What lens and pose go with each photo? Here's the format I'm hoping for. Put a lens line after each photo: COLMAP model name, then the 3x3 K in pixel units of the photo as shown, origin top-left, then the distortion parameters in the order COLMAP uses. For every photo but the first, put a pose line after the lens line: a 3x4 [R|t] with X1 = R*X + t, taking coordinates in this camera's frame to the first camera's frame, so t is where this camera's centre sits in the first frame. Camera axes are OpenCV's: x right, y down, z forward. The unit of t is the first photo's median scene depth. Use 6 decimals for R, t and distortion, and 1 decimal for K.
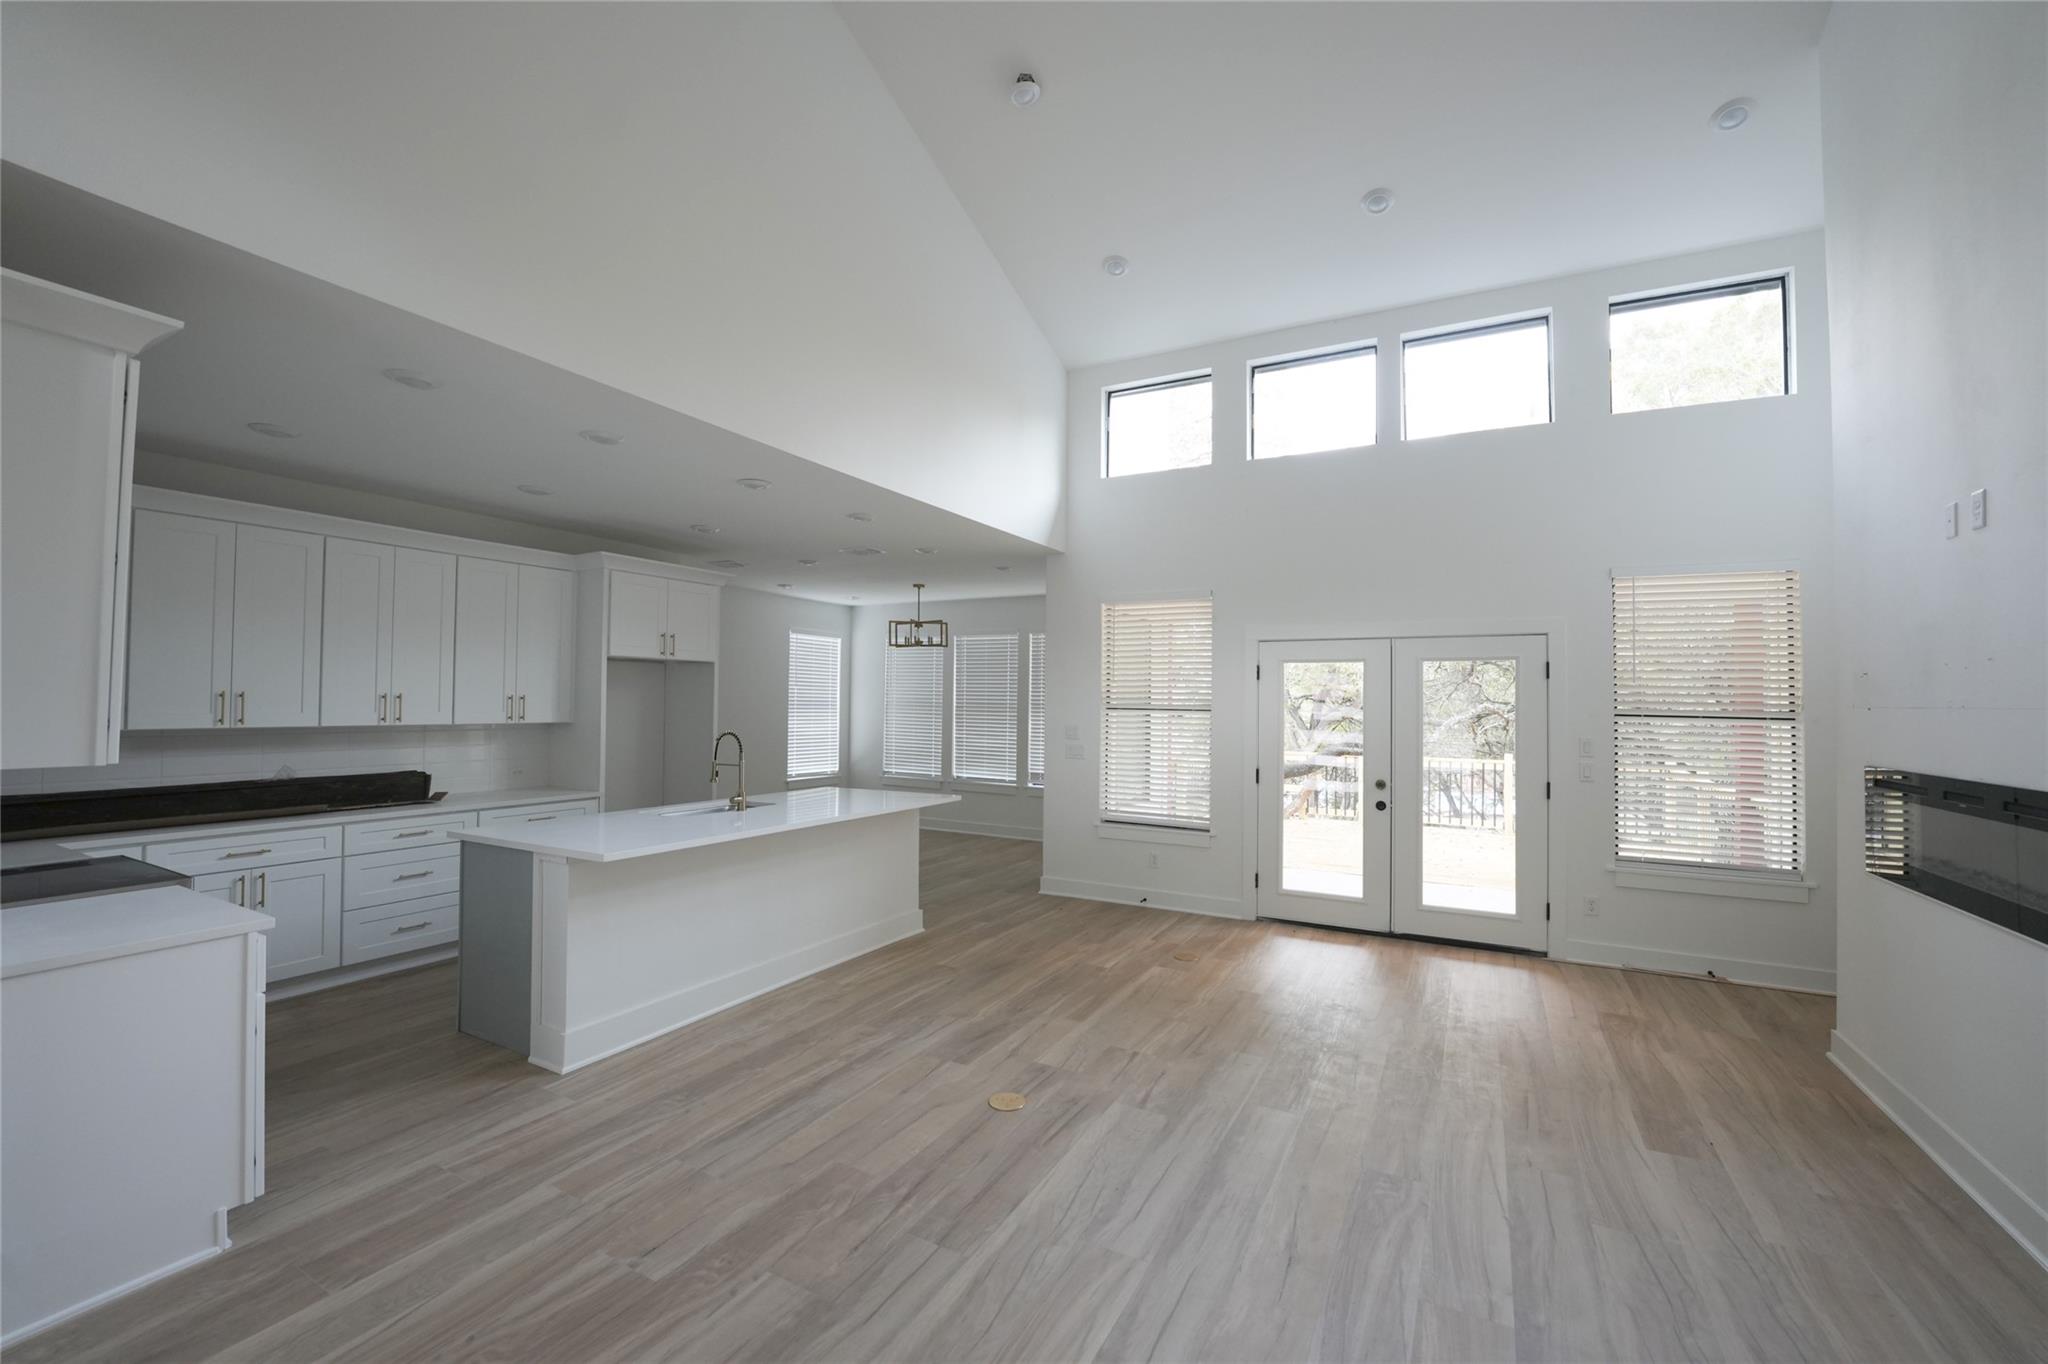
lens RADIAL K [[817.9, 0, 1014.8], [0, 817.9, 688.6], [0, 0, 1]] dist [-0.026790, 0.001905]
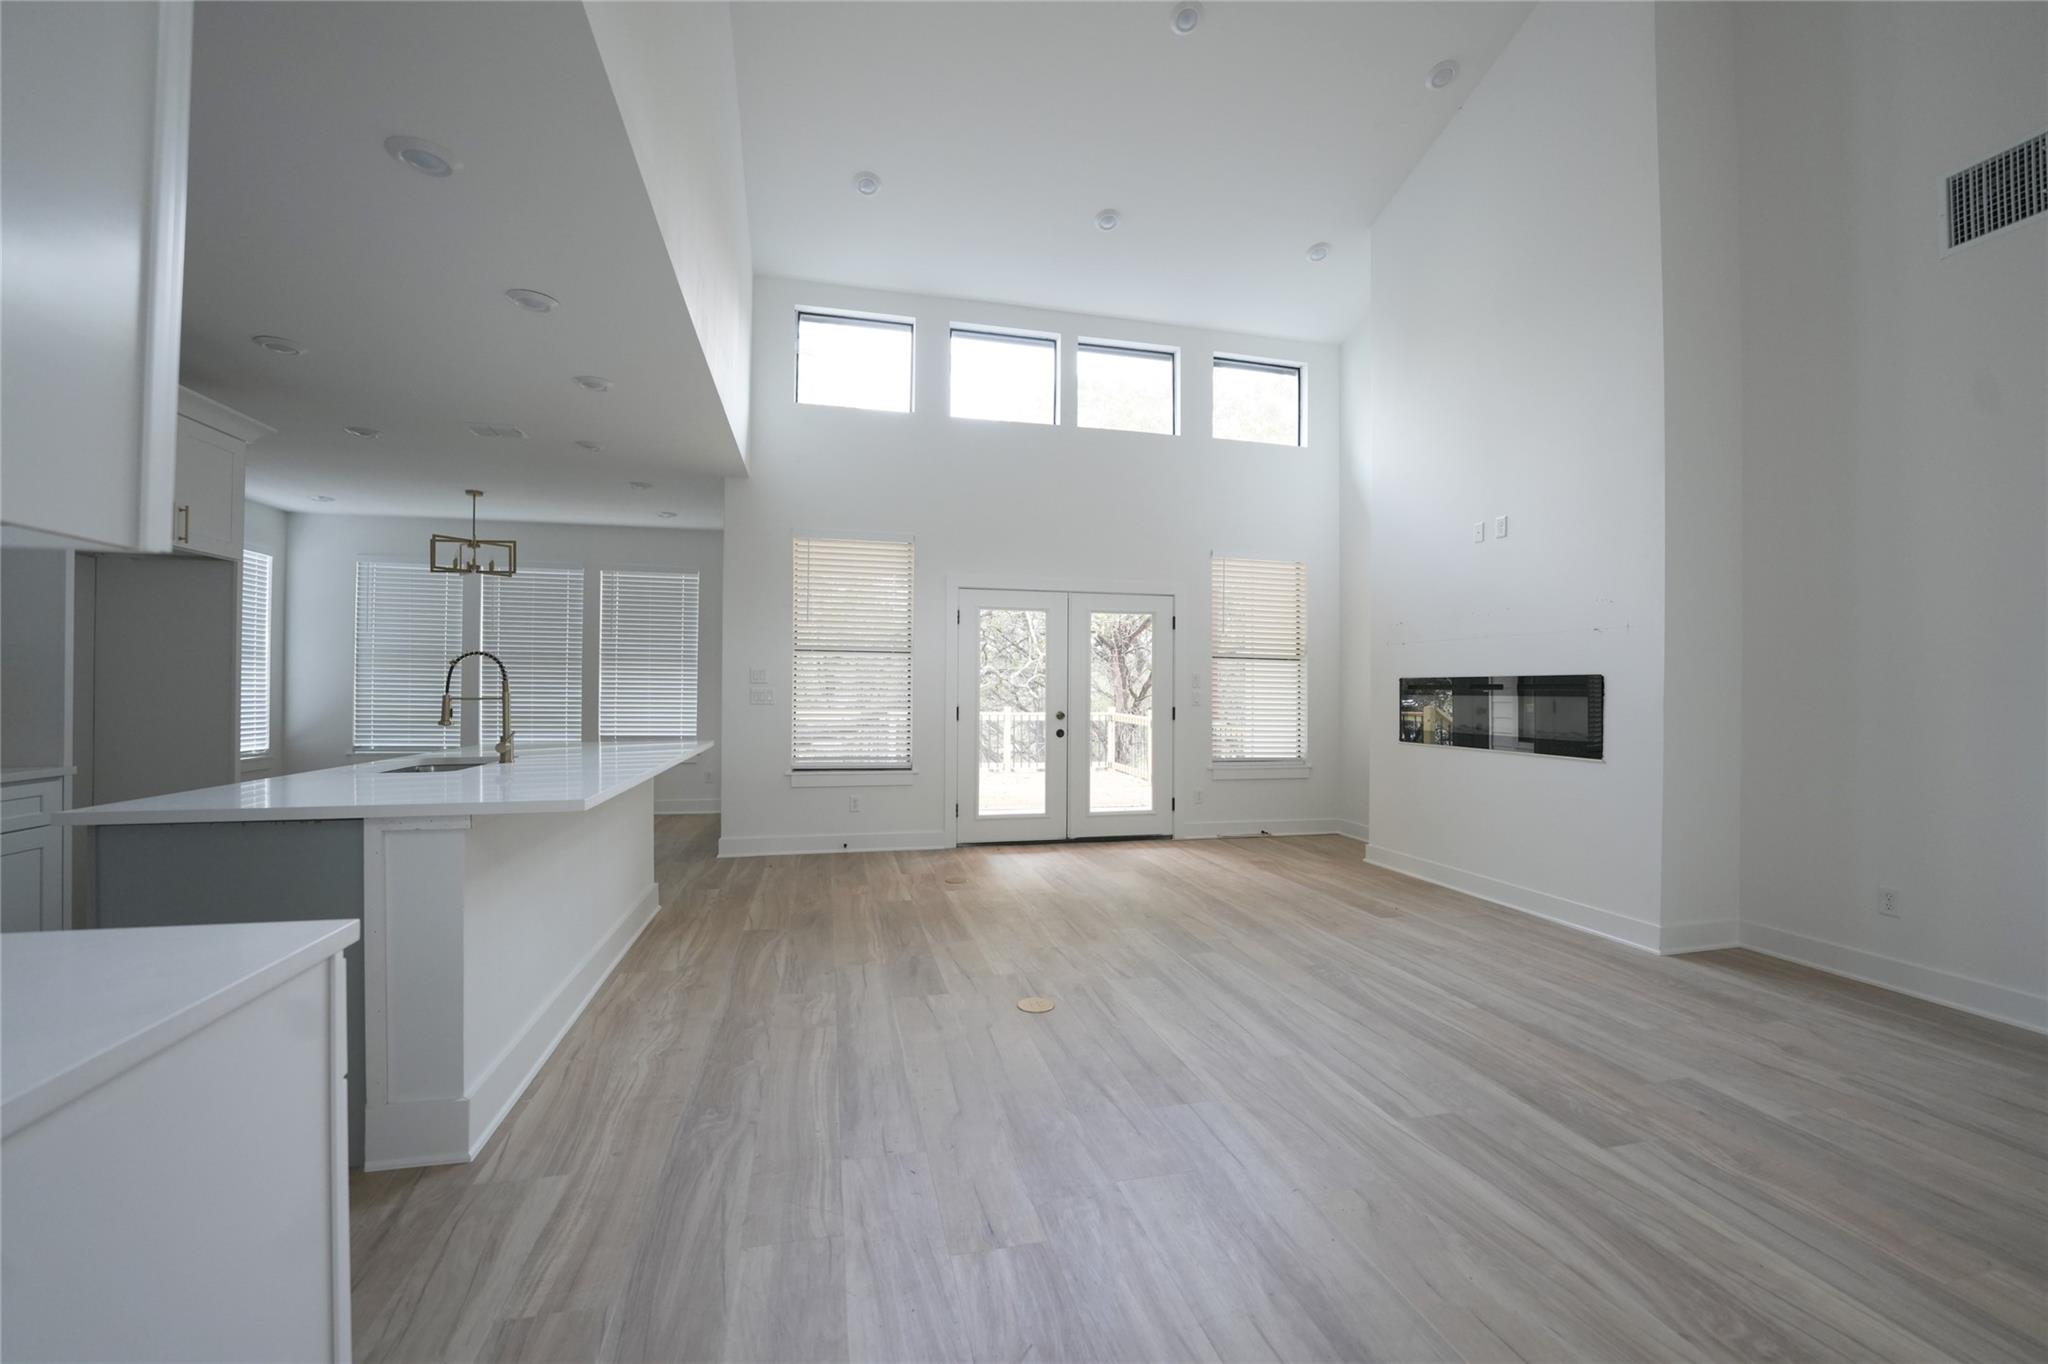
lens RADIAL K [[817.9, 0, 1034.8], [0, 817.9, 684.2], [0, 0, 1]] dist [-0.026790, 0.001905]
pose [[0.743263, -0.003338, 0.668991, -0.413661], [-0.011913, 0.999763, 0.018225, 0.057302], [-0.668893, -0.021516, 0.743047, 0.159225]]
